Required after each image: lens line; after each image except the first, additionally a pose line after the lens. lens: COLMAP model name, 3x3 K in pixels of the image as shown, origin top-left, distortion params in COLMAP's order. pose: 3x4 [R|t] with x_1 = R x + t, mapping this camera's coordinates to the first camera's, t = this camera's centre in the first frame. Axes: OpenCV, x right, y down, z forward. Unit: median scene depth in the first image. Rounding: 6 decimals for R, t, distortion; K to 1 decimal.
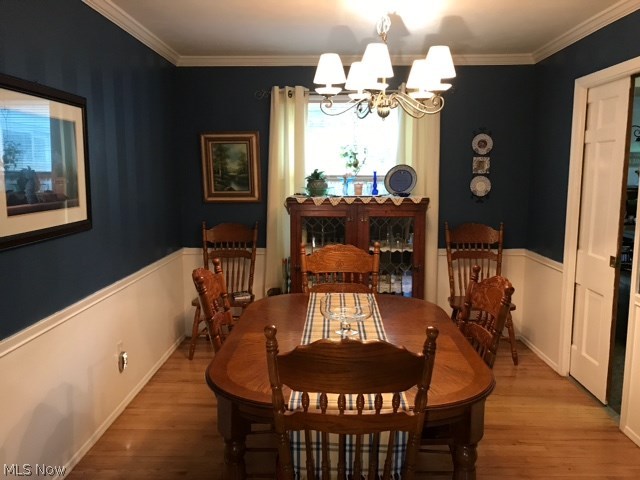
lens RADIAL K [[534.2, 0, 296.2], [0, 534.2, 246.5], [0, 0, 1]] dist [0.007908, 0.022859]
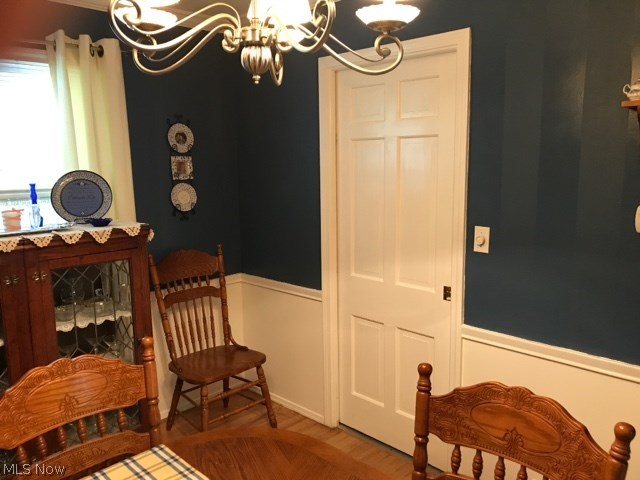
lens RADIAL K [[534.2, 0, 317.1], [0, 534.2, 237.3], [0, 0, 1]] dist [0.007908, 0.022859]
pose [[0.670981, -0.118966, 0.731868, -0.072200], [0.125242, 0.991047, 0.046273, -0.080313], [-0.730821, 0.060612, 0.679873, 0.442901]]
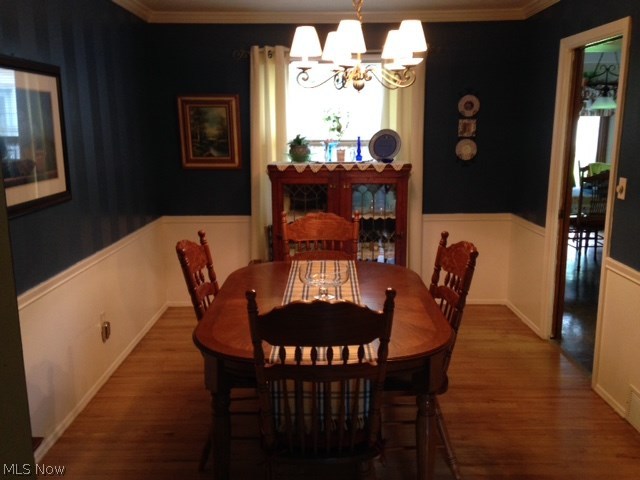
lens RADIAL K [[584.9, 0, 301.5], [0, 584.9, 251.8], [0, 0, 1]] dist [0.107972, 0.000000]
pose [[0.999445, -0.013486, 0.030448, 0.008726], [0.011304, 0.997431, 0.070731, -0.007513], [-0.031323, -0.070348, 0.997031, -0.094296]]
